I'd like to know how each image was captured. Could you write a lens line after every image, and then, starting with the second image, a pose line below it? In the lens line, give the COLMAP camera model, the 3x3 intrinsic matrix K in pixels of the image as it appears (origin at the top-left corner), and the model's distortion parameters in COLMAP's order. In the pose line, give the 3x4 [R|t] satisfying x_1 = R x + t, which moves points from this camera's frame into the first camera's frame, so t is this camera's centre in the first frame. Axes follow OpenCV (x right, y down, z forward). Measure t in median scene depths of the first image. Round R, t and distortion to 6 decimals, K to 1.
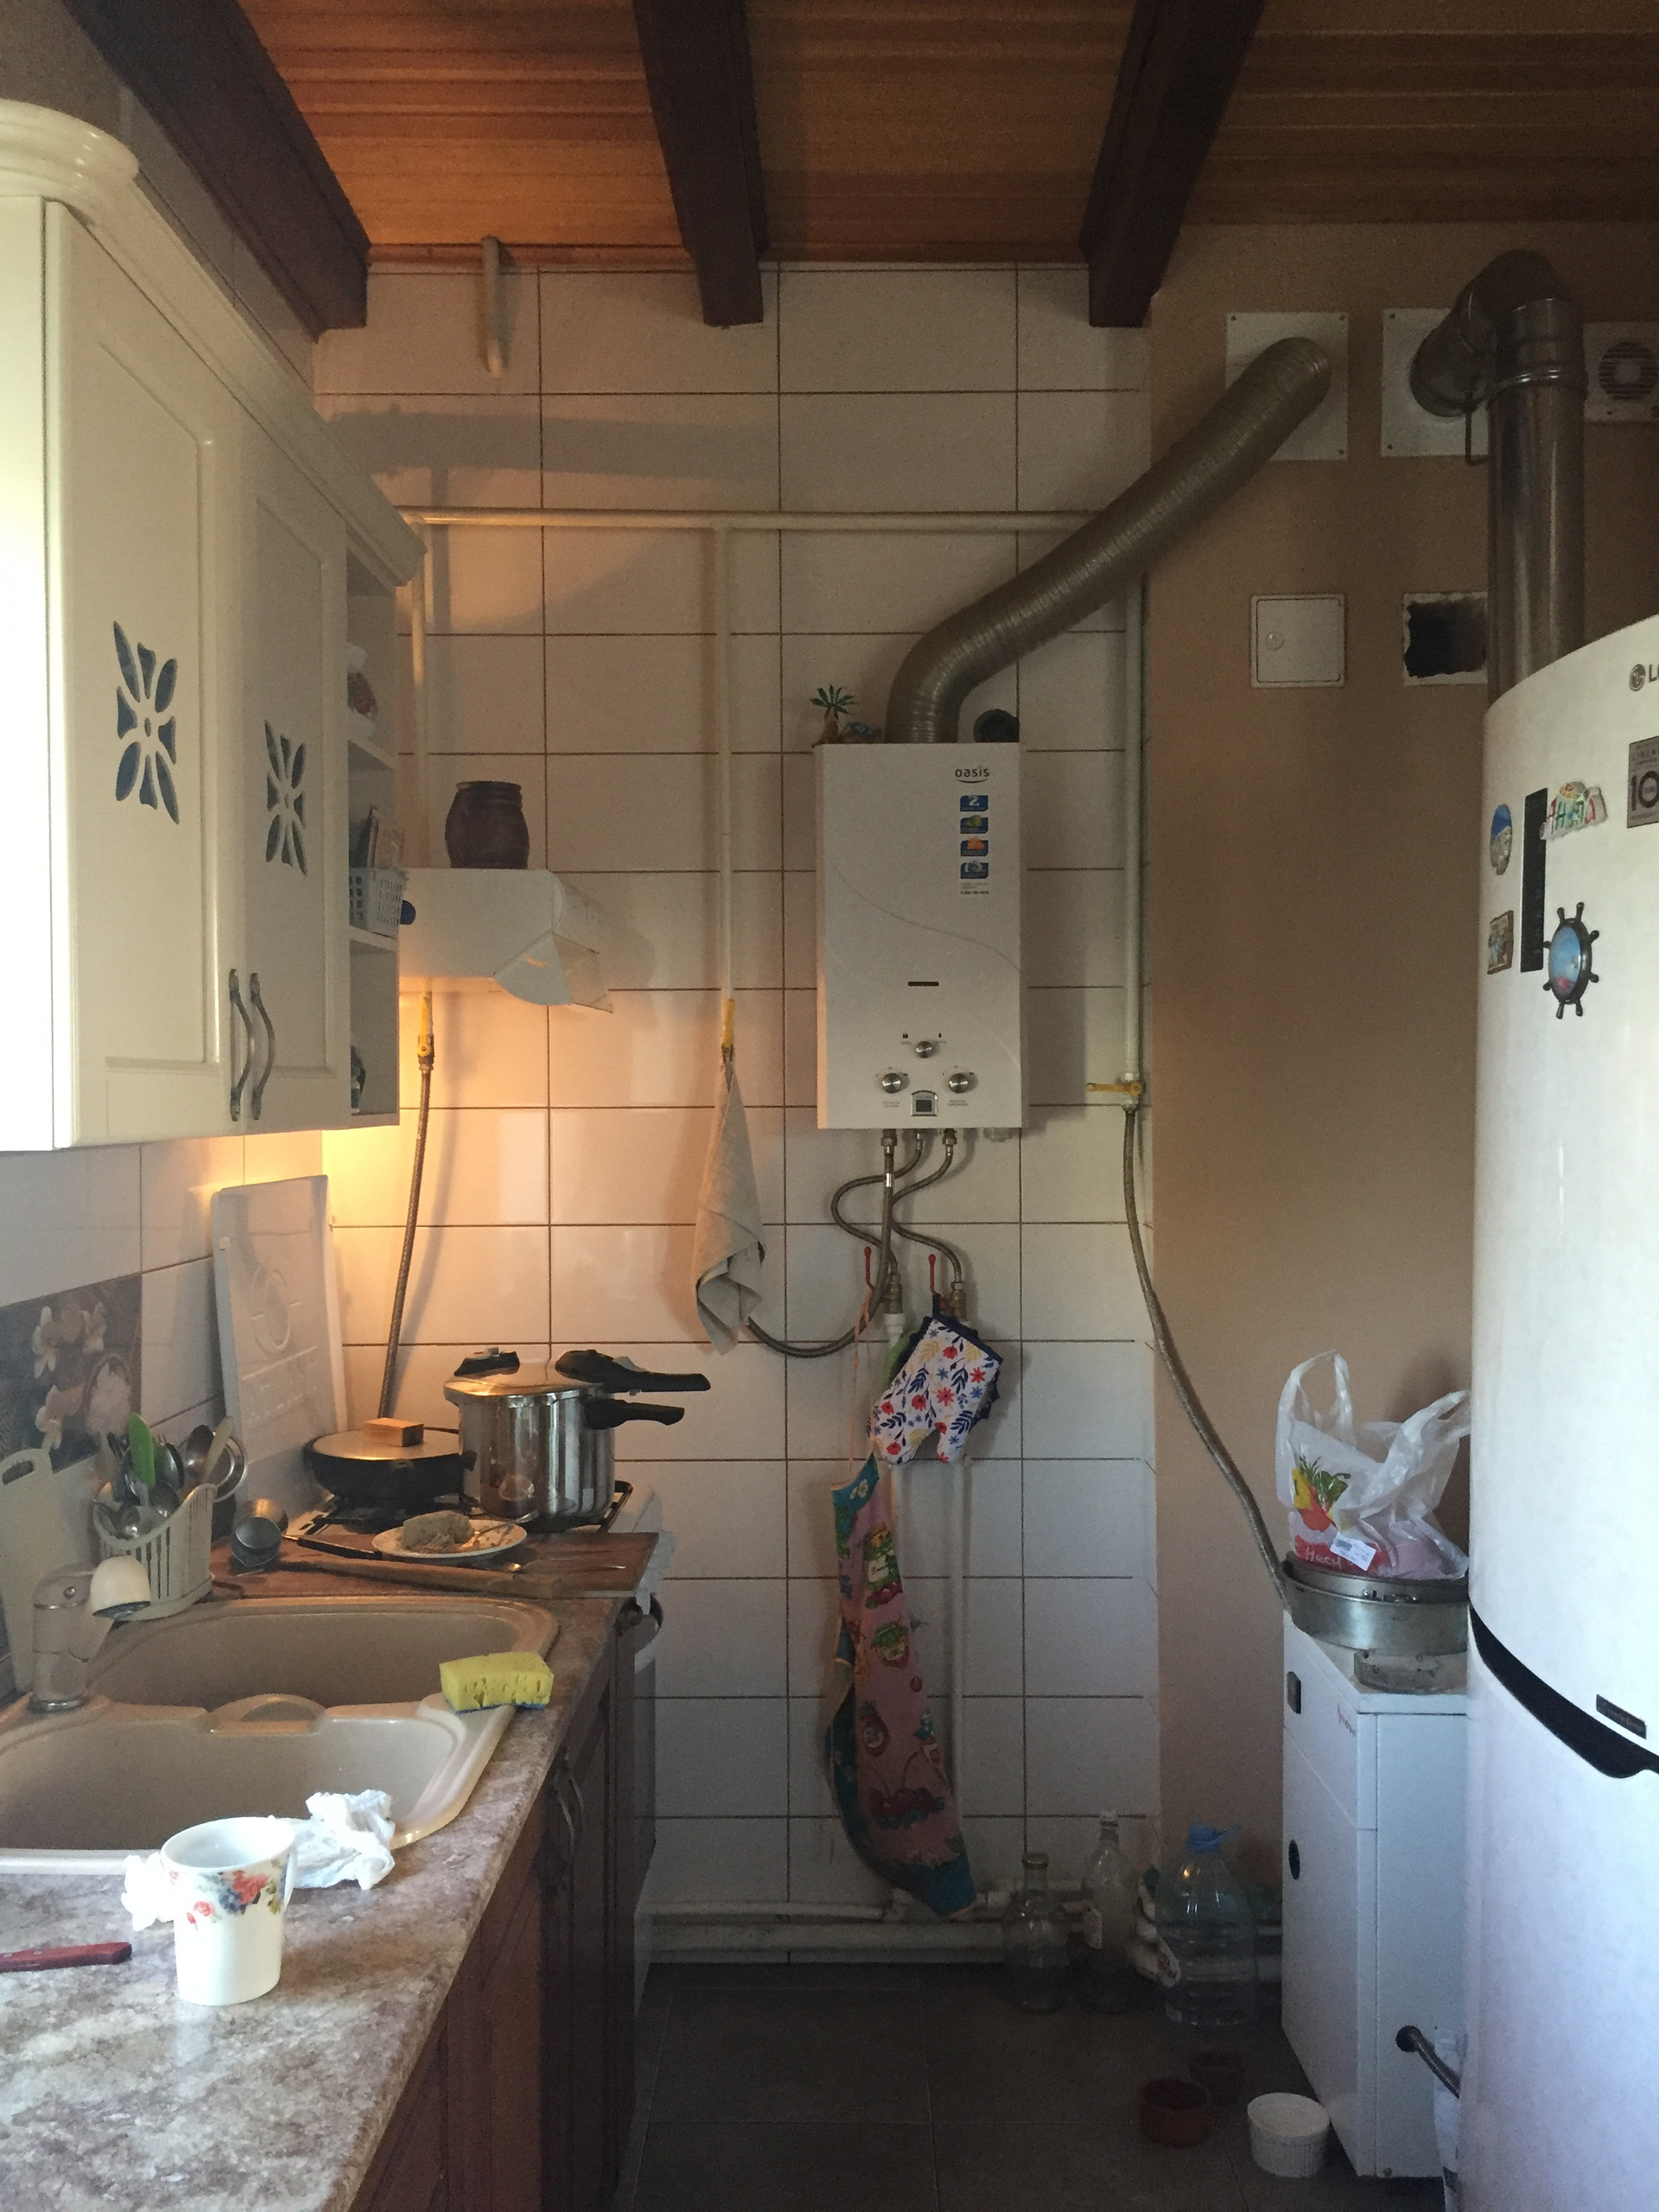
lens RADIAL K [[1886.4, 0, 831.8], [0, 1886.4, 1104.6], [0, 0, 1]] dist [0.043962, -0.021741]
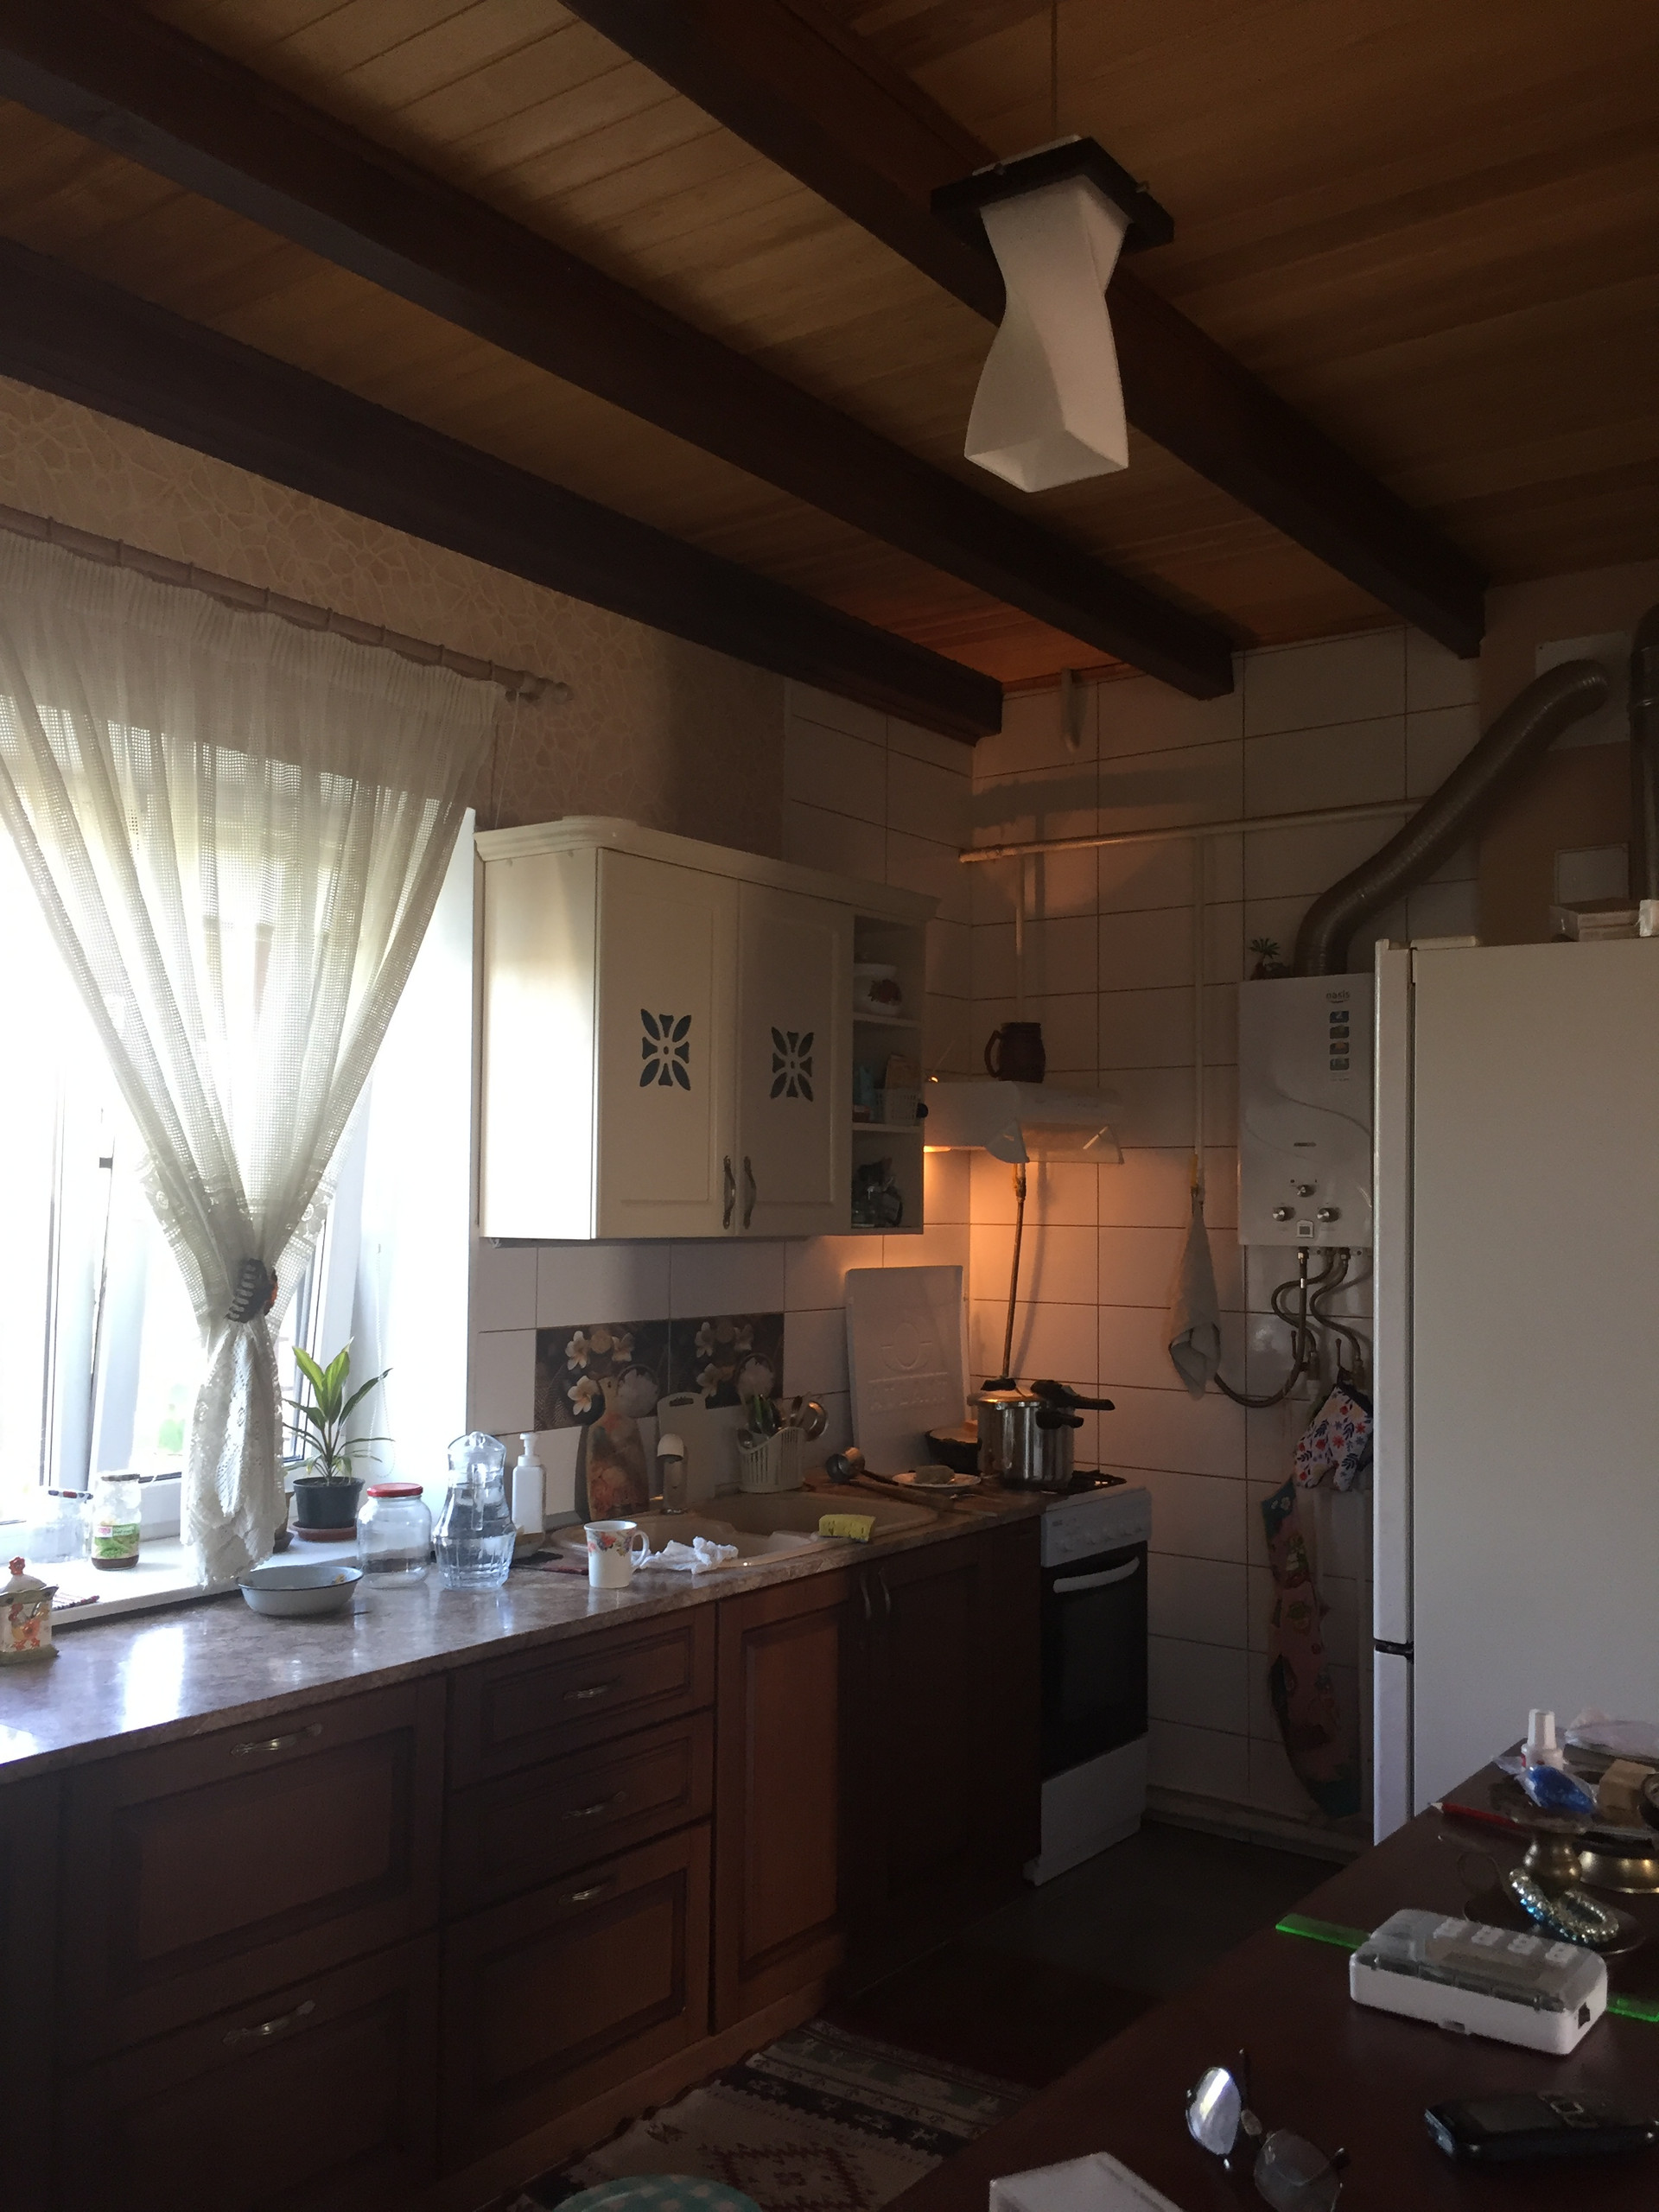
lens RADIAL K [[1886.4, 0, 842.1], [0, 1886.4, 1104.6], [0, 0, 1]] dist [0.043962, -0.021741]
pose [[0.805441, -0.017116, -0.592428, 0.593076], [-0.017609, 0.998451, -0.052787, -0.012378], [0.592414, 0.052949, 0.803892, -0.343173]]
